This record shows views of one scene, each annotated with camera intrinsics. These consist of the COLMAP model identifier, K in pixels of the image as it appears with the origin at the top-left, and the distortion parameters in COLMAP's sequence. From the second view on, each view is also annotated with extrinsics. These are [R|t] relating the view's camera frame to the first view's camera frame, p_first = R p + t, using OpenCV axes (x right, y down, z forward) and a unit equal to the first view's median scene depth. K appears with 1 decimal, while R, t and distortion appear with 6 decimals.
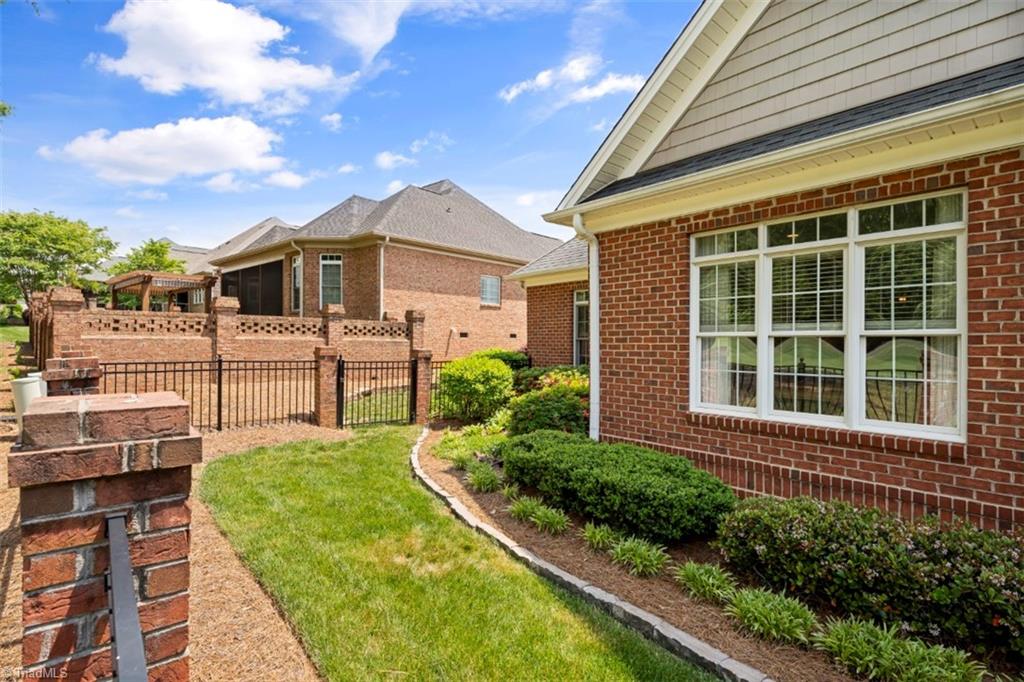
lens RADIAL K [[478.6, 0, 512.0], [0, 478.6, 341.0], [0, 0, 1]] dist [0.000377, -0.000035]
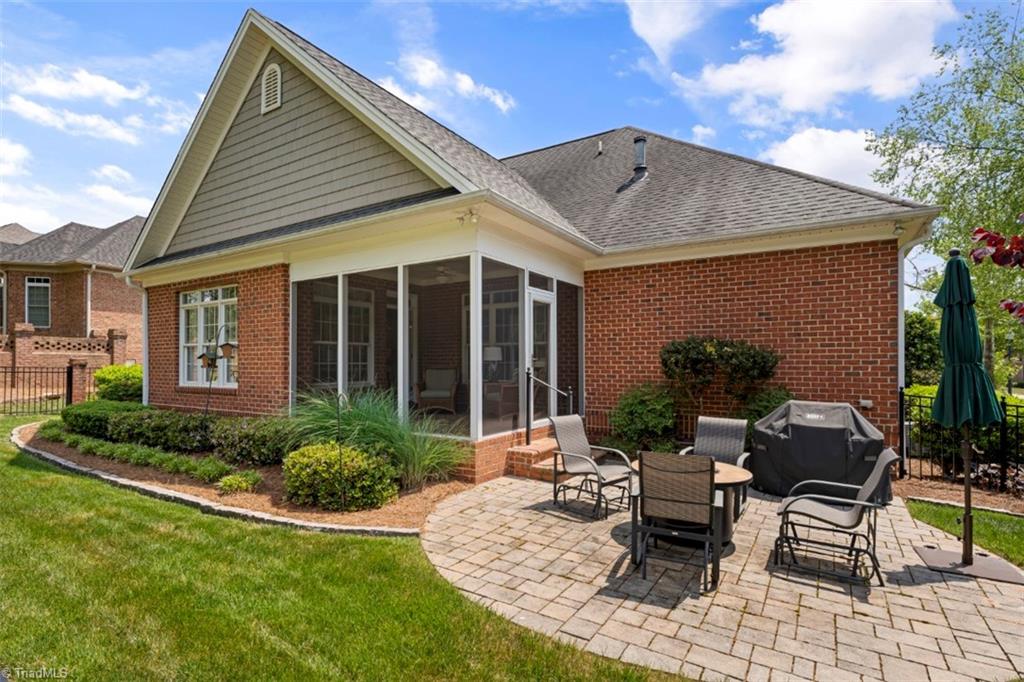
lens RADIAL K [[499.4, 0, 510.6], [0, 499.4, 361.8], [0, 0, 1]] dist [-0.001602, -0.000313]
pose [[0.960867, -0.002847, 0.276997, 0.597739], [0.003431, 0.999993, -0.001626, 0.033137], [-0.276991, 0.002513, 0.960869, -0.694770]]
